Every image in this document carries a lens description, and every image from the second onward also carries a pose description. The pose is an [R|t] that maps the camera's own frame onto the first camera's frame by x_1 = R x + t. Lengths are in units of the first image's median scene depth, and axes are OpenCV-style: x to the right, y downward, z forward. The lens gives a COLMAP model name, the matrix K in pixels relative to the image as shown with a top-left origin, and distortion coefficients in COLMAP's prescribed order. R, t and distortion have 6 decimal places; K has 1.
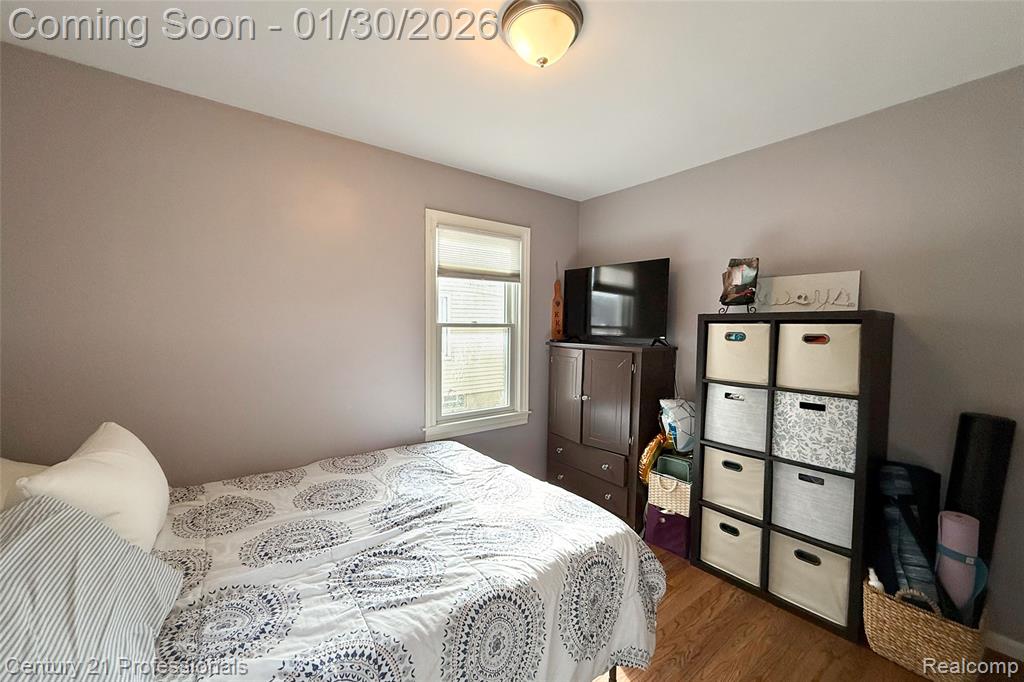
lens RADIAL K [[401.9, 0, 508.9], [0, 401.9, 345.2], [0, 0, 1]] dist [-0.000200, 0.000016]
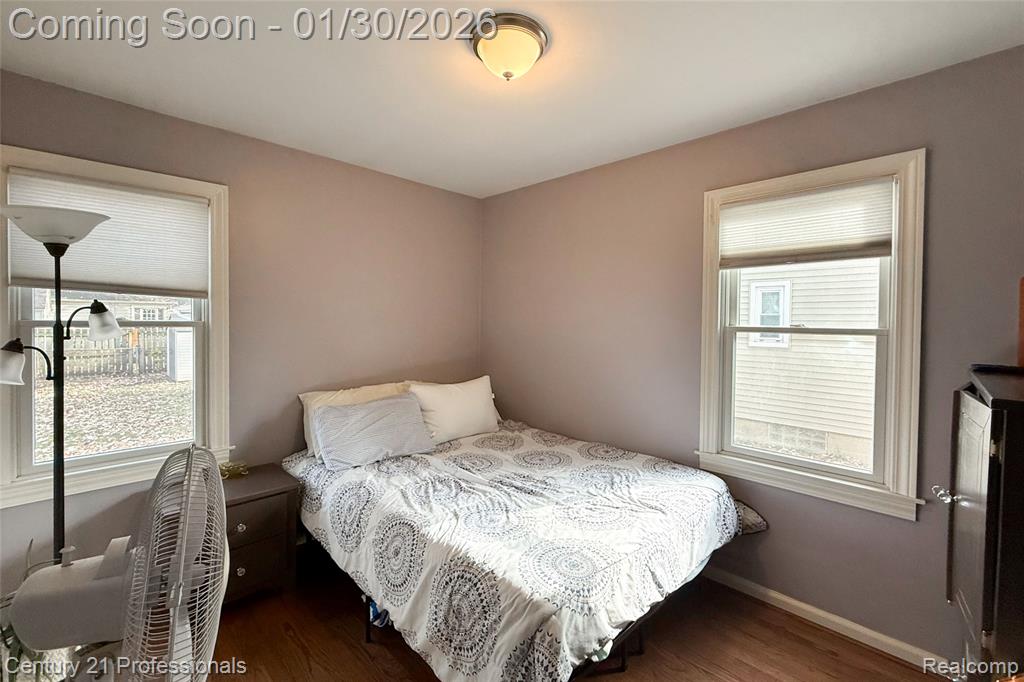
lens RADIAL K [[448.5, 0, 513.4], [0, 448.5, 311.7], [0, 0, 1]] dist [-0.000668, 0.000034]
pose [[0.134173, -0.016692, -0.990817, 0.867446], [-0.060435, 0.997859, -0.024994, -0.047487], [0.989113, 0.063234, 0.132877, 0.617955]]
